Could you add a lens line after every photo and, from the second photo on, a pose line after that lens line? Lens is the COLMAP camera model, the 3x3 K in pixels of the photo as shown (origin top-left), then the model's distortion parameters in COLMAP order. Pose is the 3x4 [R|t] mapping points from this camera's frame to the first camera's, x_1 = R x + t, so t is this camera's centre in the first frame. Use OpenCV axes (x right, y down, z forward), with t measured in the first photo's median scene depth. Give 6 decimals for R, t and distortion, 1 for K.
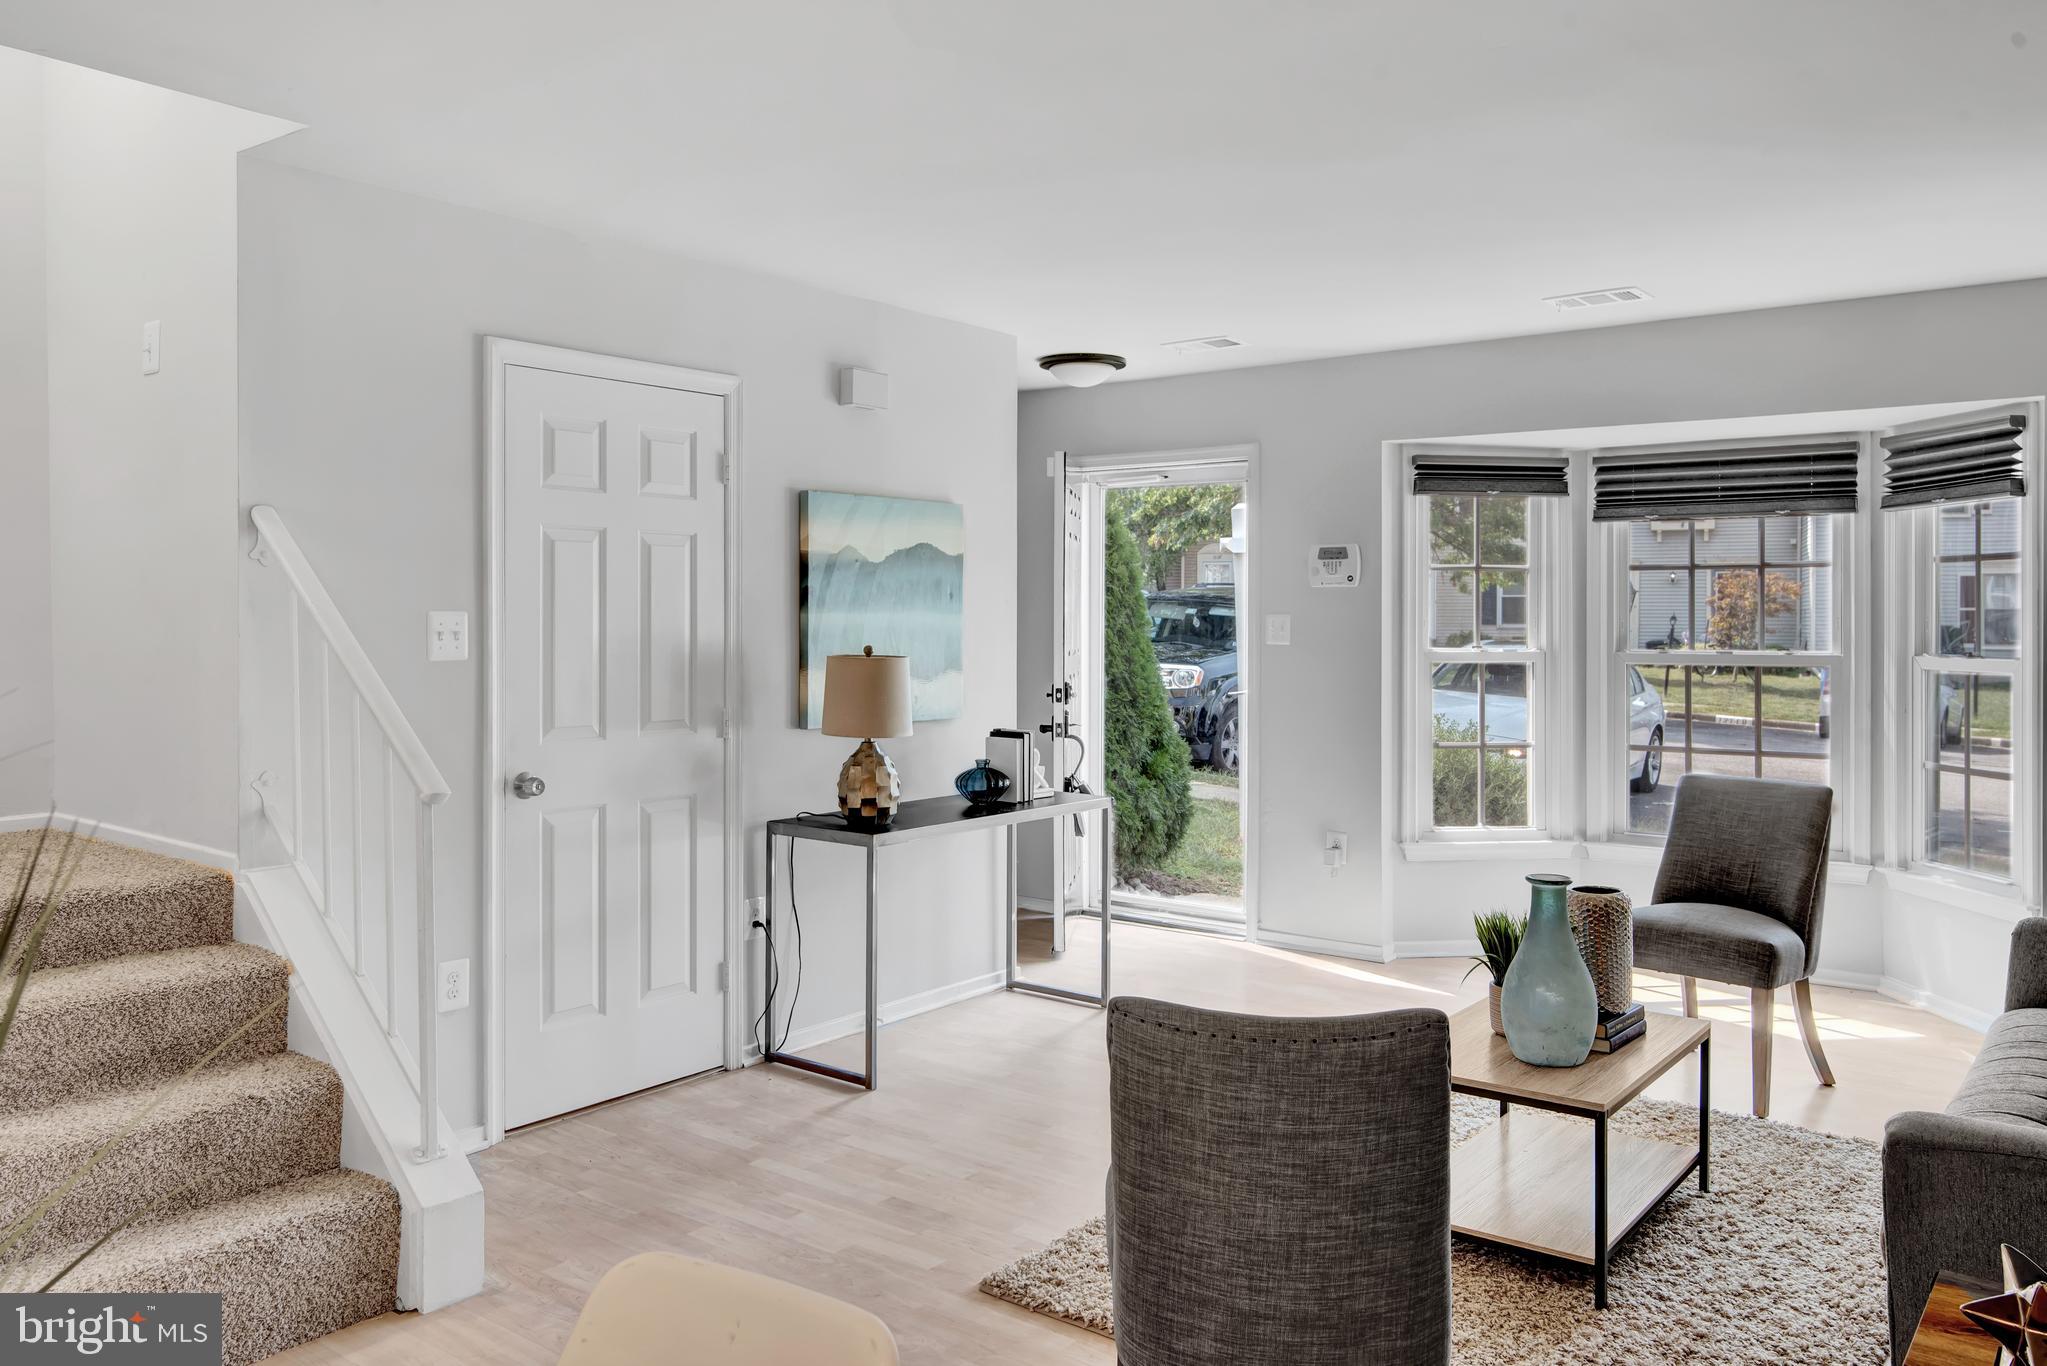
lens RADIAL K [[1546.0, 0, 1029.4], [0, 1546.0, 640.4], [0, 0, 1]] dist [0.003748, -0.000054]
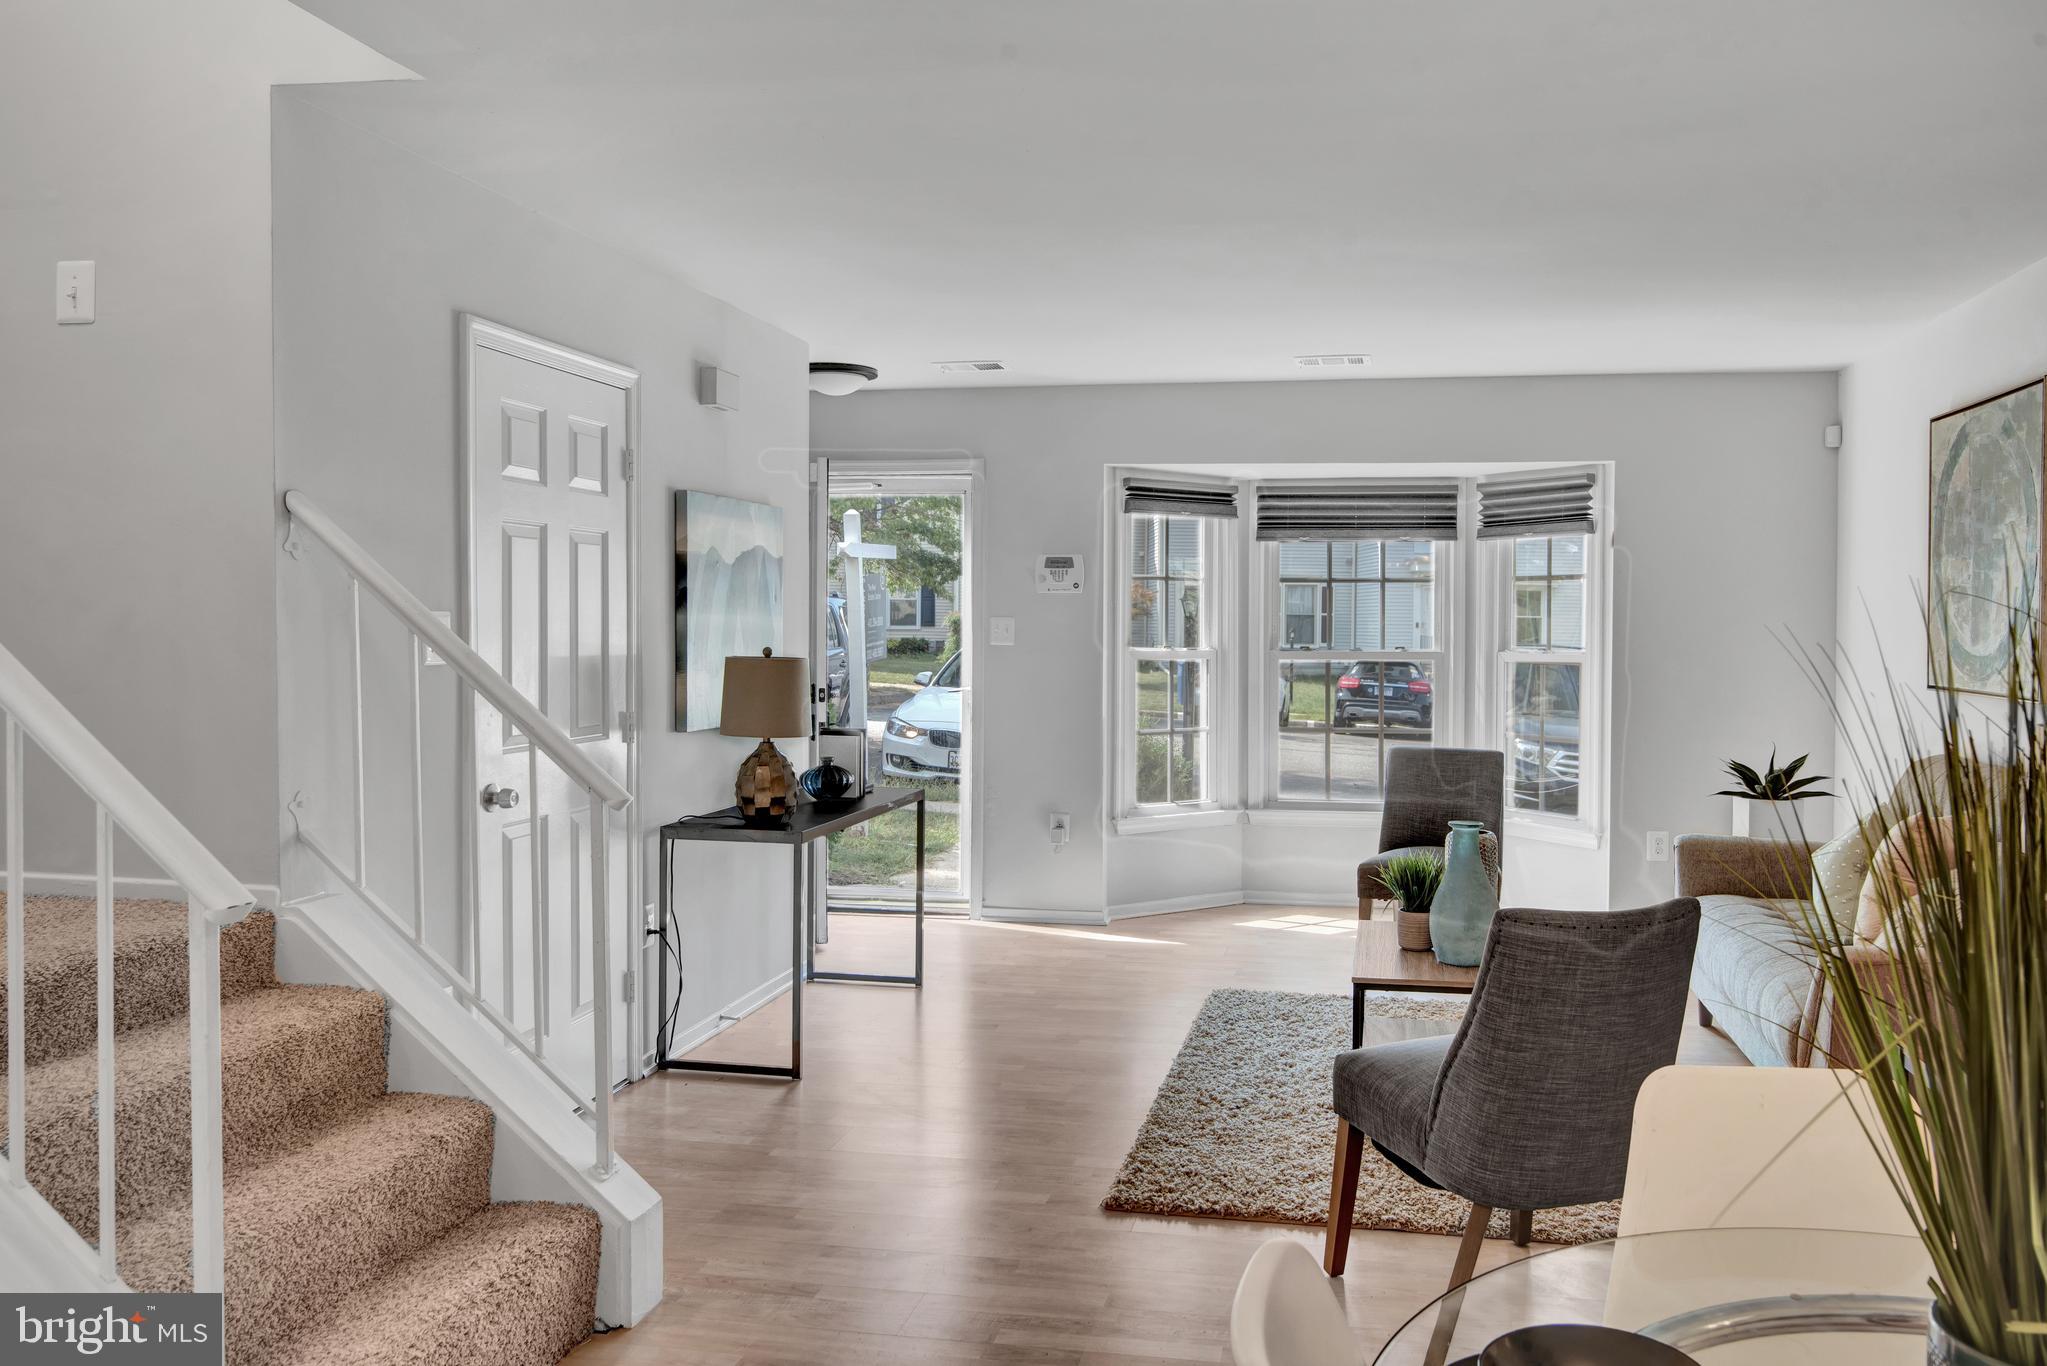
lens RADIAL K [[1547.9, 0, 1132.2], [0, 1547.9, 674.2], [0, 0, 1]] dist [-0.002006, 0.002384]
pose [[0.879635, -0.012913, 0.475474, -0.364840], [0.003021, 0.999763, 0.021563, -0.000144], [-0.475639, -0.017531, 0.879466, -0.004992]]
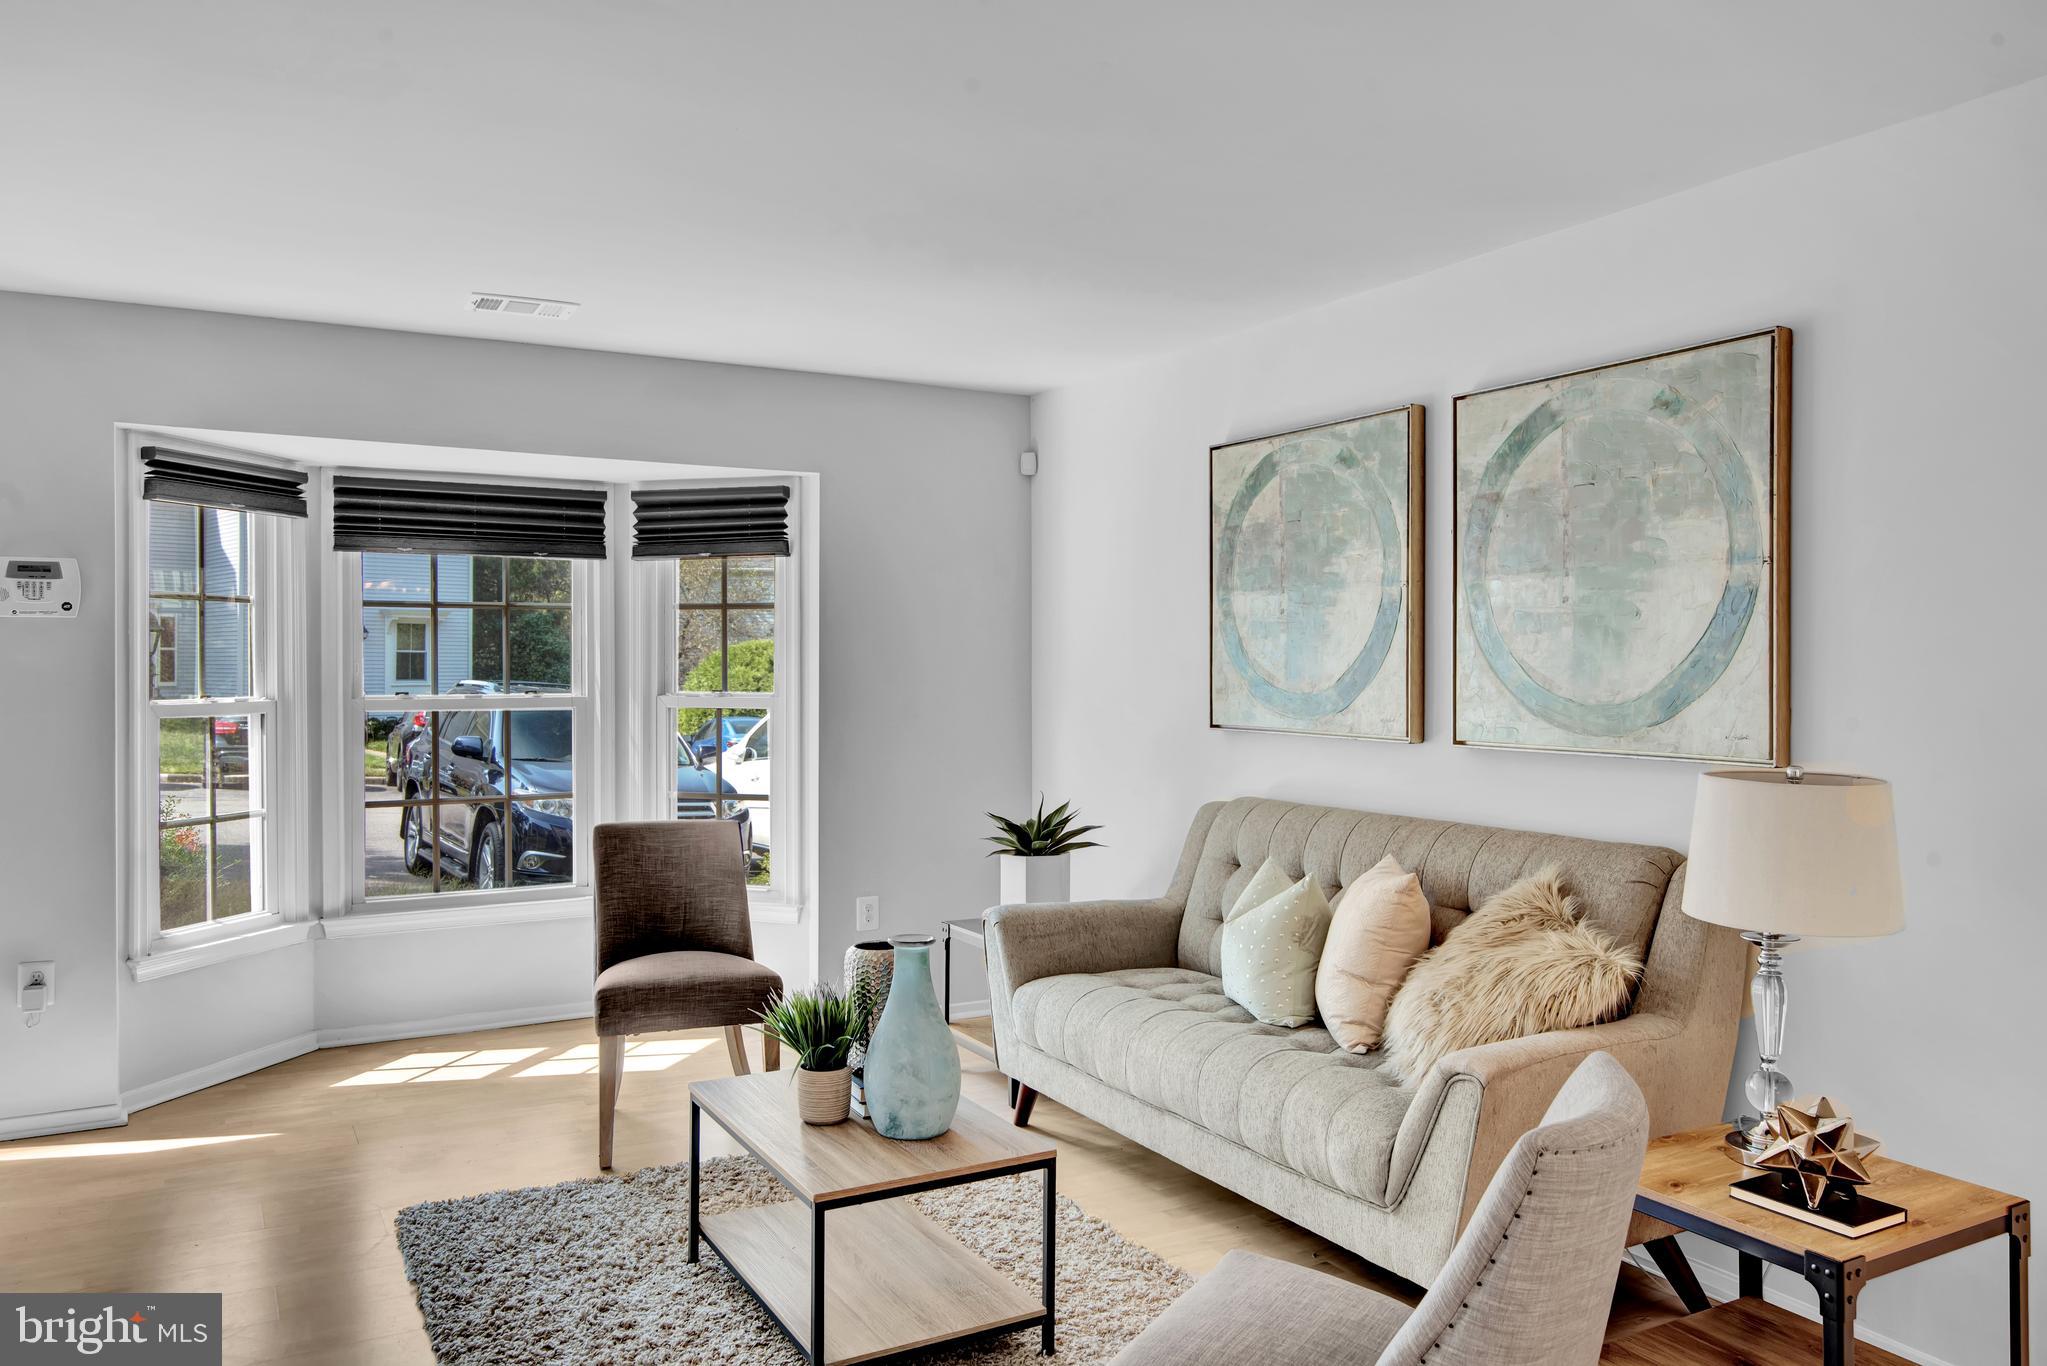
lens RADIAL K [[1487.9, 0, 1023.5], [0, 1487.9, 683.0], [0, 0, 1]] dist [0.006273, -0.000365]
pose [[0.387864, -0.015739, 0.921582, -0.327031], [0.013093, 0.999847, 0.011565, -0.008341], [-0.921624, 0.007581, 0.388011, 0.405285]]
